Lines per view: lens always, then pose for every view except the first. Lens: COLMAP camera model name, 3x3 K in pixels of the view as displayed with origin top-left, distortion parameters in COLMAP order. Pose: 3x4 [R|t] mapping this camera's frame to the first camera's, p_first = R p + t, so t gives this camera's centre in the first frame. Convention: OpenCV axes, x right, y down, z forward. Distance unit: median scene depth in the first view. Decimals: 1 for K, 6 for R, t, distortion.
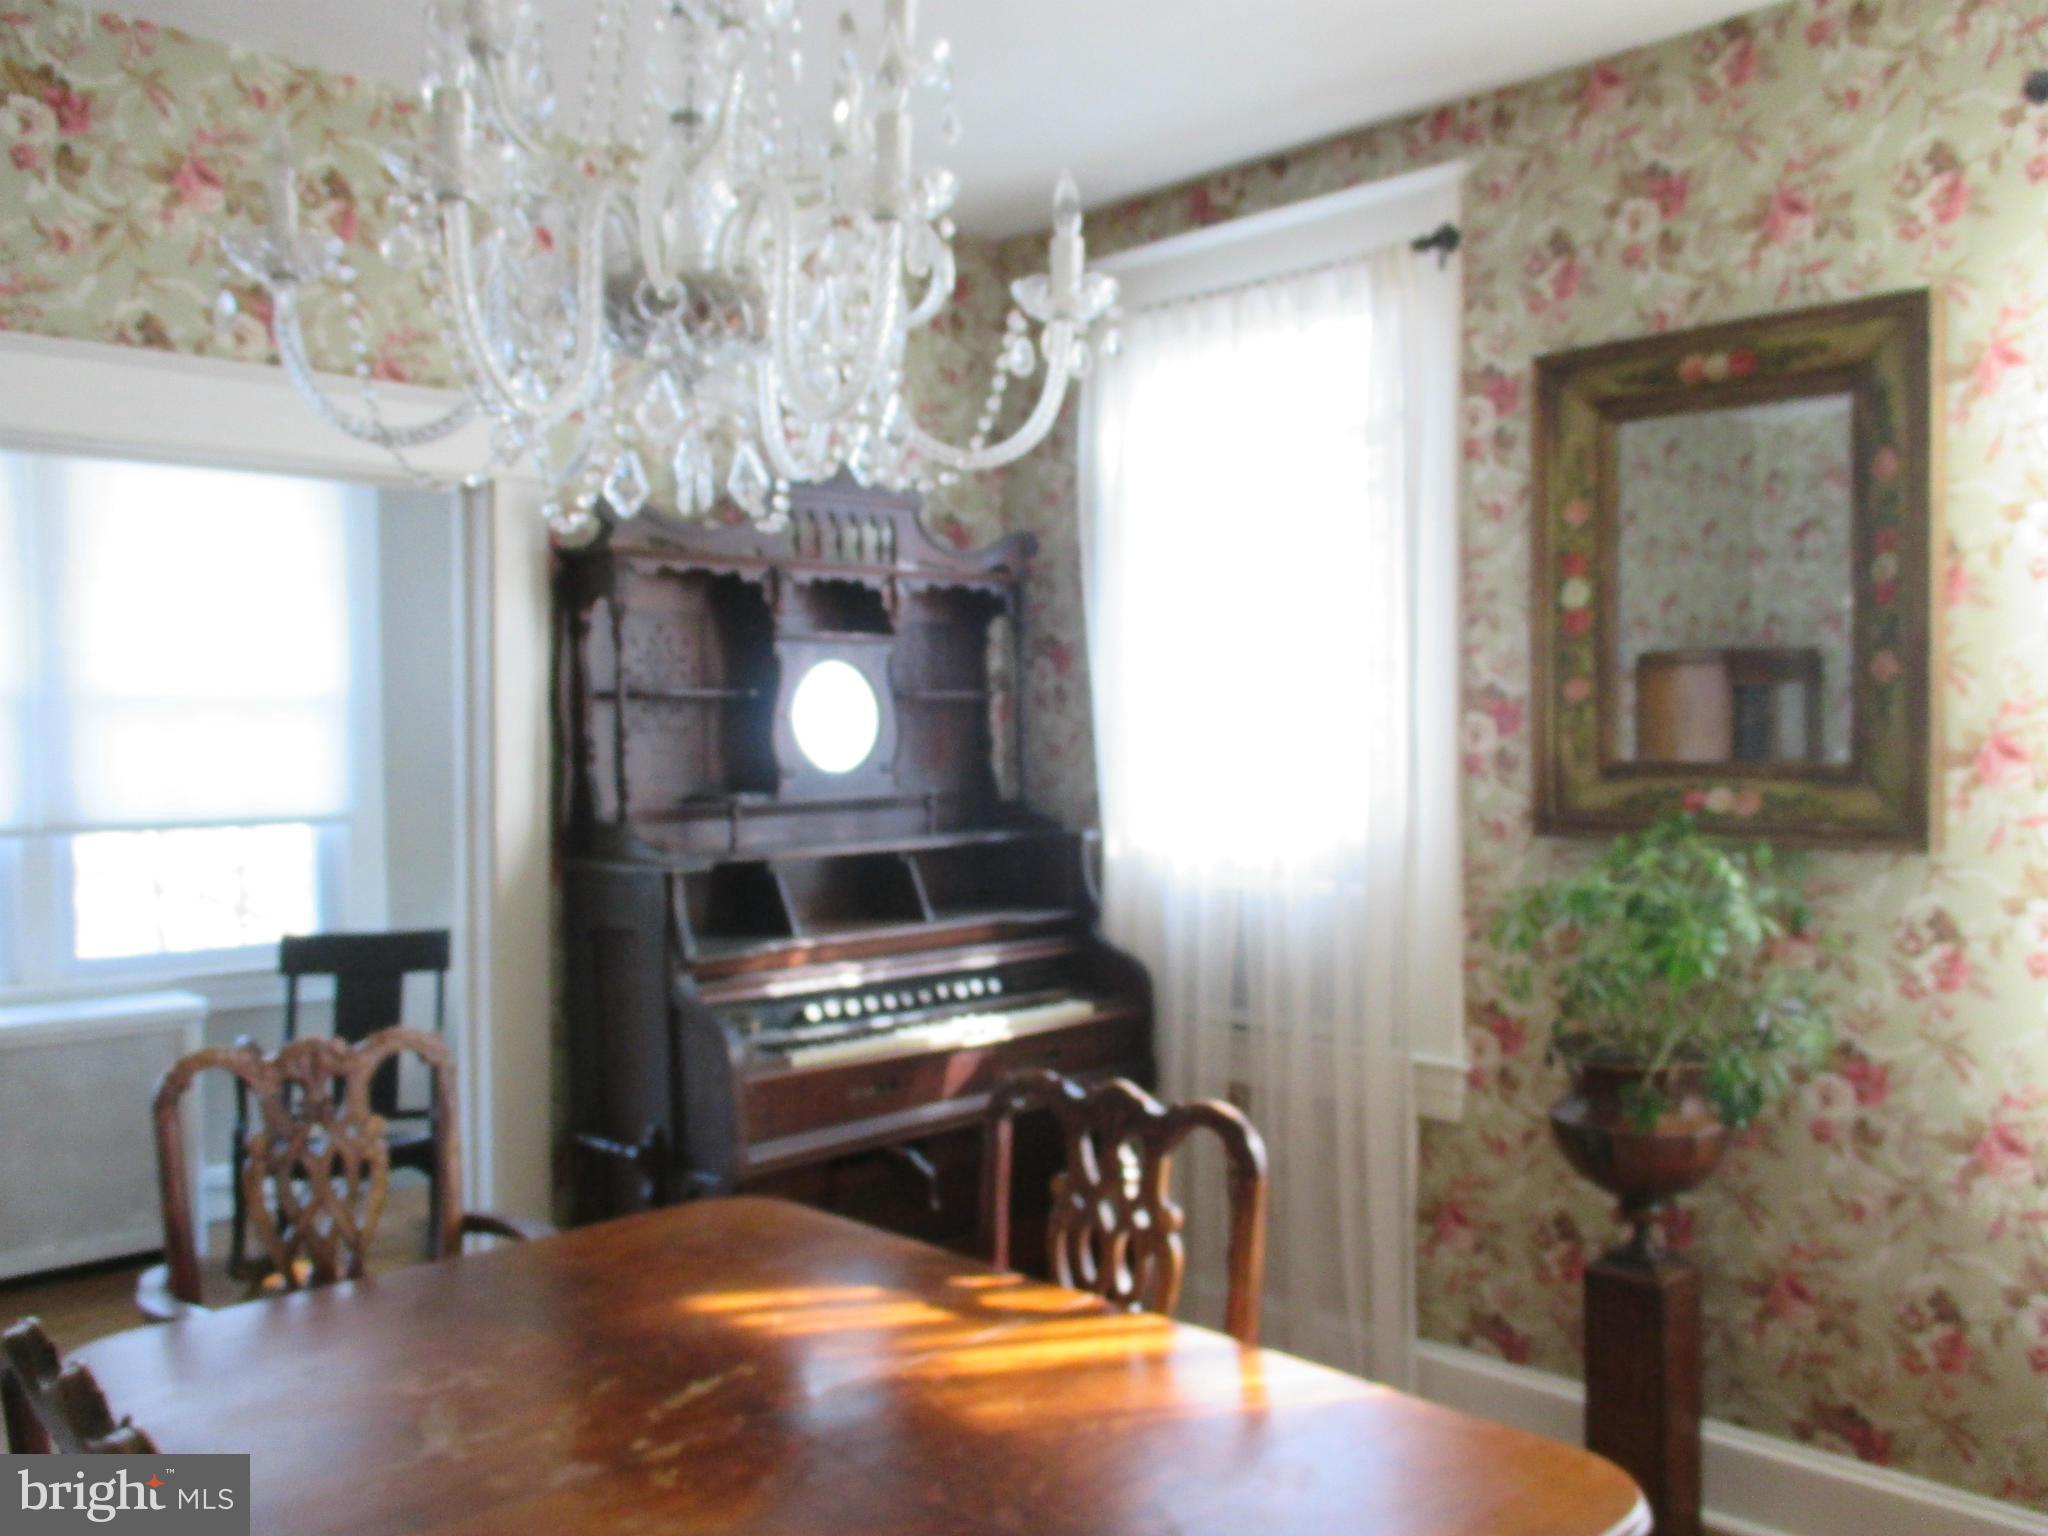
lens RADIAL K [[1688.4, 0, 1025.4], [0, 1688.4, 759.7], [0, 0, 1]] dist [-0.016752, 0.001977]
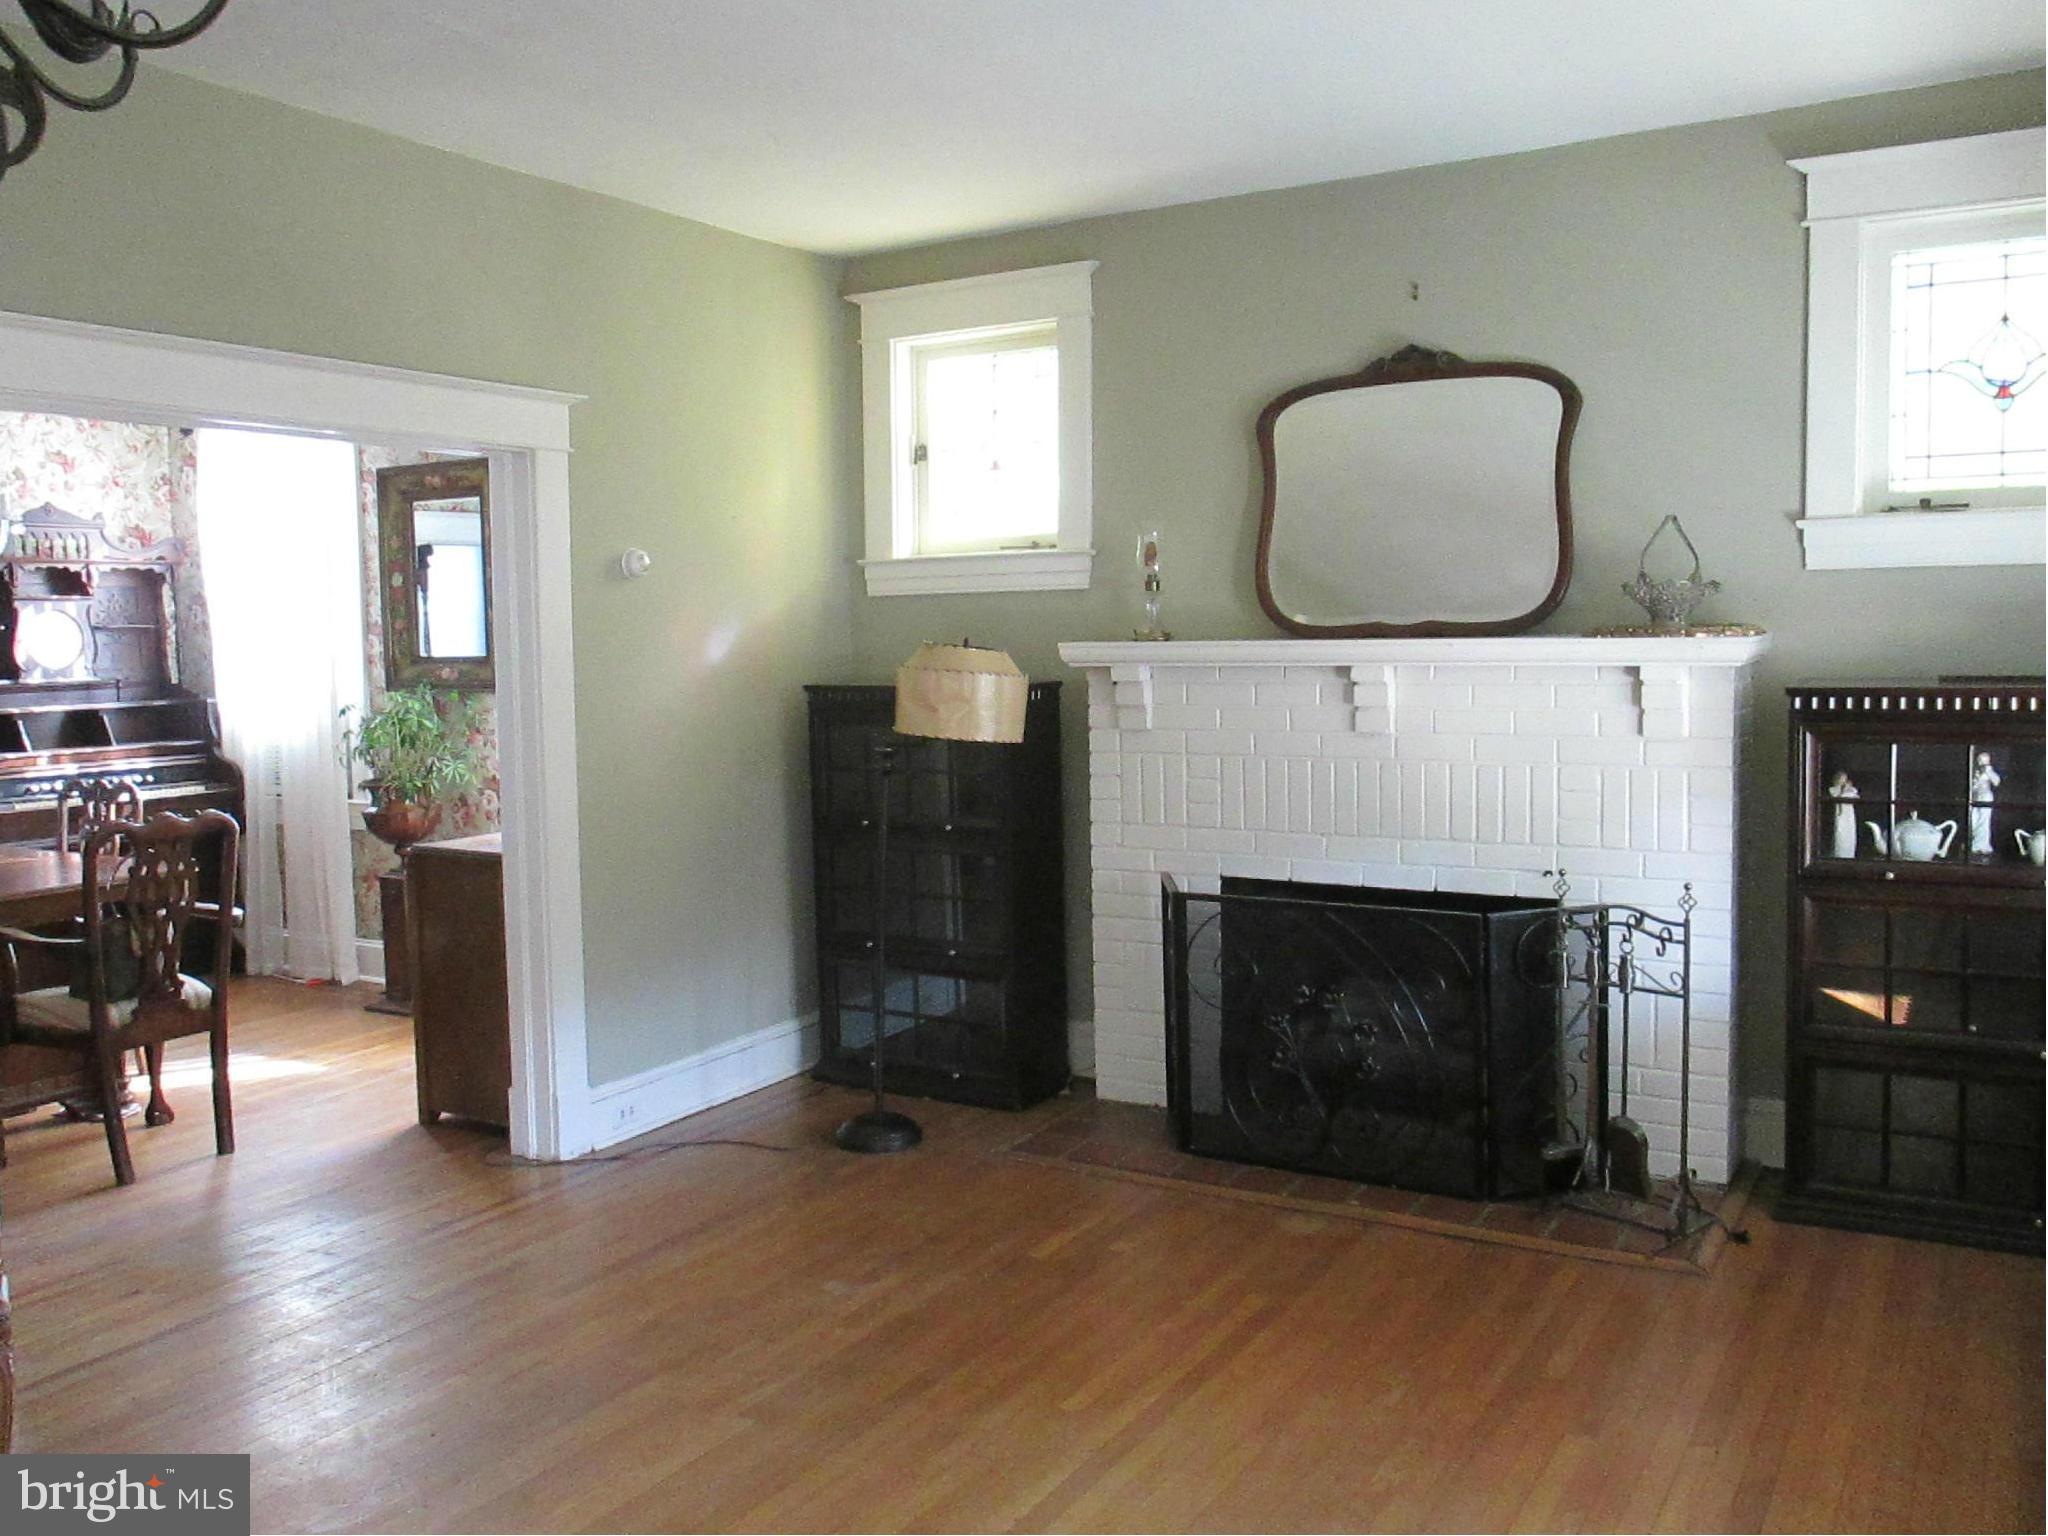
lens RADIAL K [[1688.4, 0, 1026.3], [0, 1688.4, 773.7], [0, 0, 1]] dist [-0.016752, 0.001977]
pose [[0.969965, -0.028346, 0.241588, 0.581558], [0.013462, 0.997920, 0.063039, 0.025294], [-0.242873, -0.057893, 0.968329, -1.318240]]
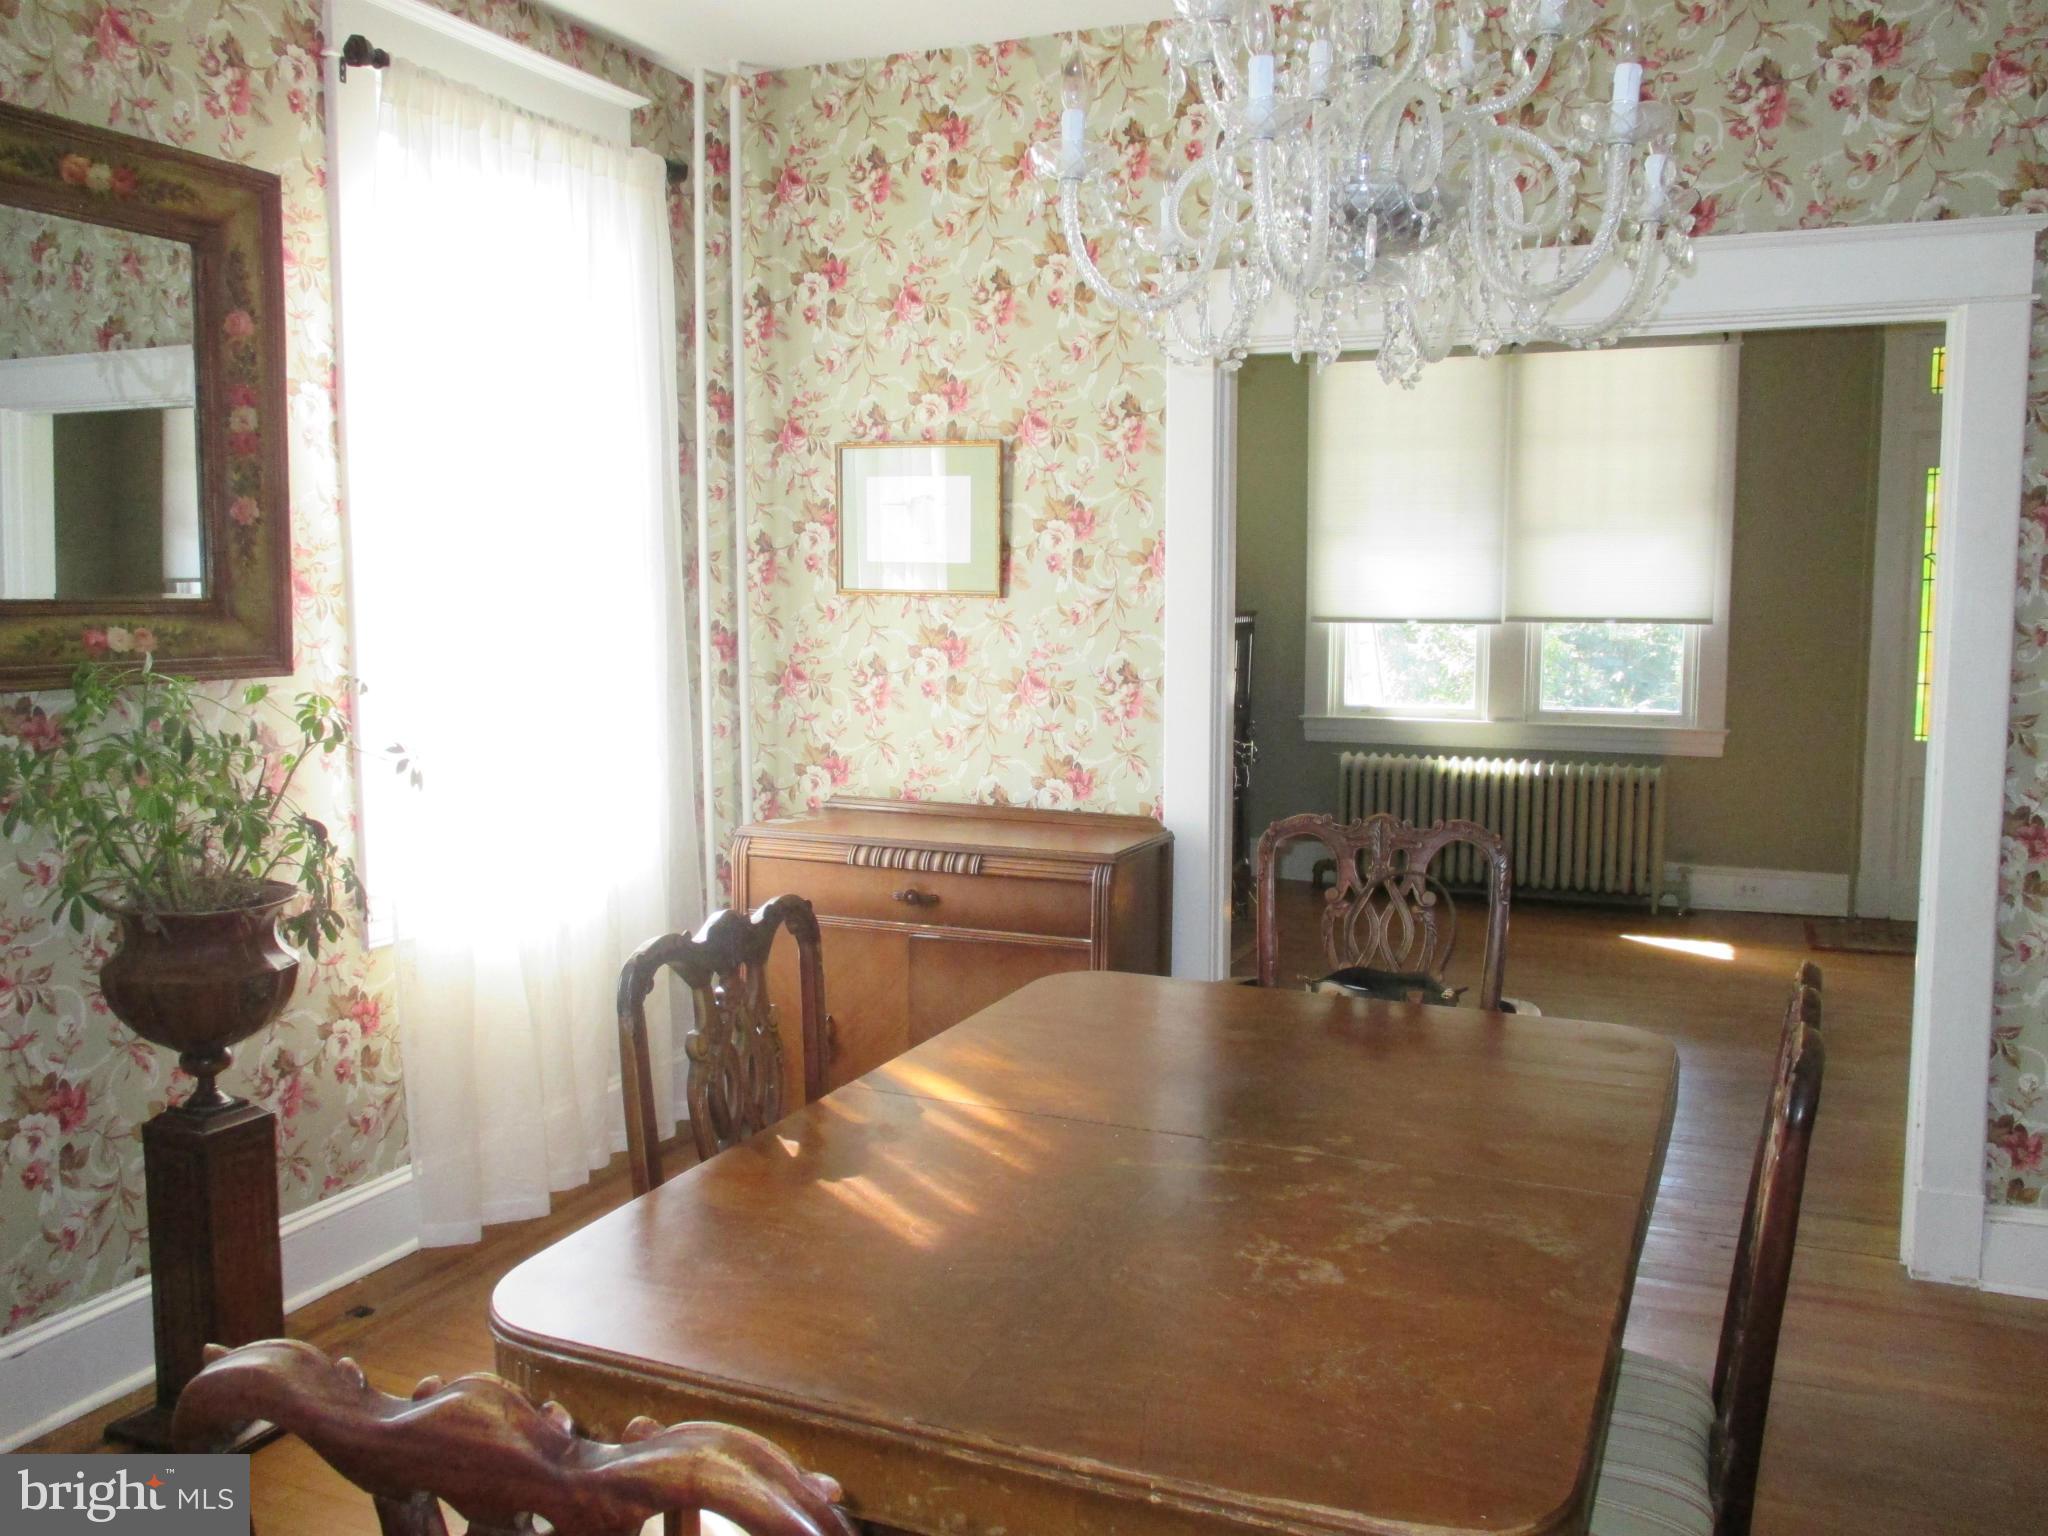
lens RADIAL K [[1688.4, 0, 1024.1], [0, 1688.4, 765.5], [0, 0, 1]] dist [-0.016752, 0.001977]
pose [[-0.371065, -0.095050, 0.923729, -0.630271], [0.021928, 0.993573, 0.111046, -0.000235], [-0.928348, 0.061461, -0.366596, 0.827036]]
